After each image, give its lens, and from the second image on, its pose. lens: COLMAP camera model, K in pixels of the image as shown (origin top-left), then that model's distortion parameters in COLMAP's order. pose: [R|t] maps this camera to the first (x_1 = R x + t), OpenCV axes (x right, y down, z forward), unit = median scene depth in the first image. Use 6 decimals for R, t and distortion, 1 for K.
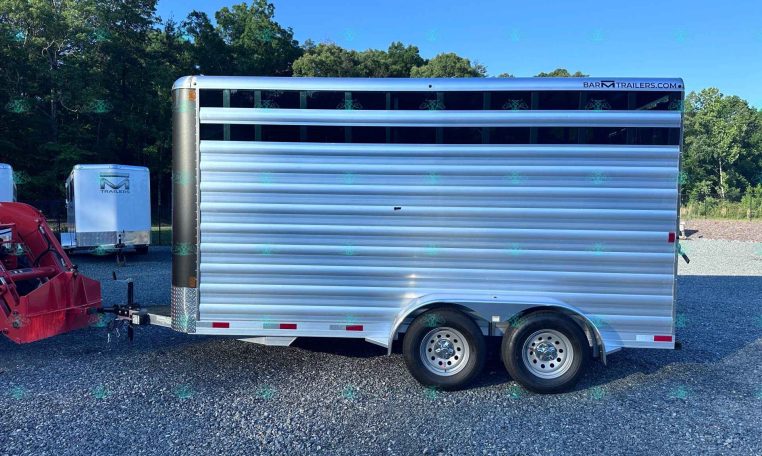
lens RADIAL K [[545.0, 0, 394.5], [0, 545.0, 230.3], [0, 0, 1]] dist [0.117018, -0.177089]
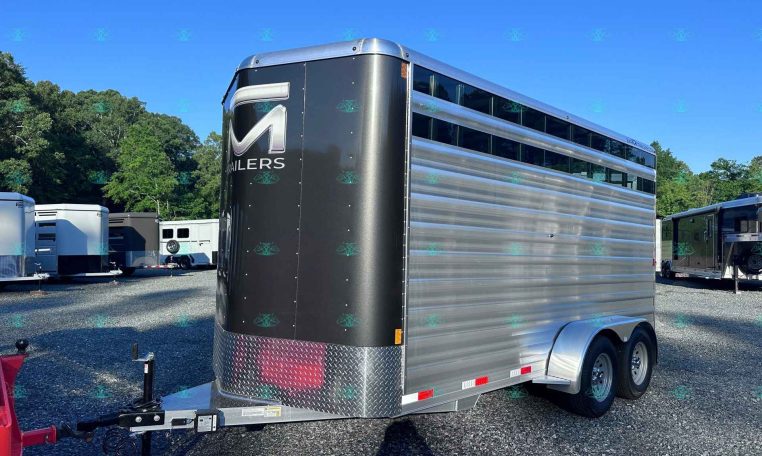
lens RADIAL K [[537.8, 0, 396.3], [0, 537.8, 220.6], [0, 0, 1]] dist [0.085512, -0.091402]
pose [[0.678962, 0.042124, 0.732964, -0.869924], [0.011945, 0.997587, -0.068396, -0.004763], [-0.734077, 0.055194, 0.676820, 0.547490]]
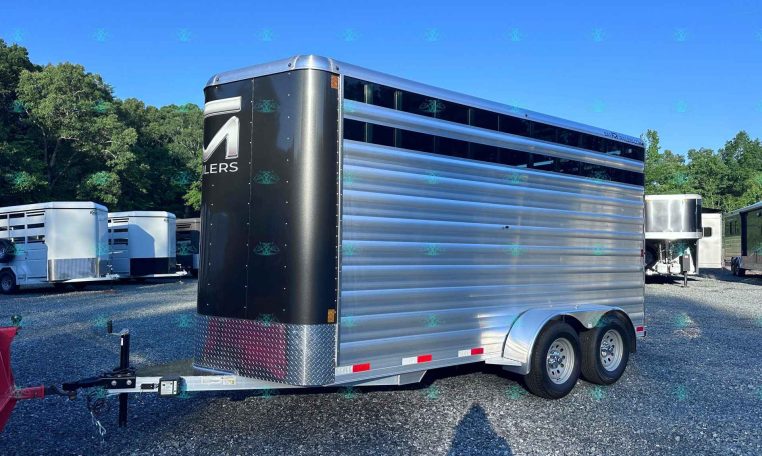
lens RADIAL K [[537.8, 0, 396.3], [0, 537.8, 220.6], [0, 0, 1]] dist [0.085512, -0.091402]
pose [[0.763902, 0.029190, 0.644672, -0.796566], [0.023771, 0.997026, -0.073312, 0.017125], [-0.644895, 0.071327, 0.760936, 0.356100]]
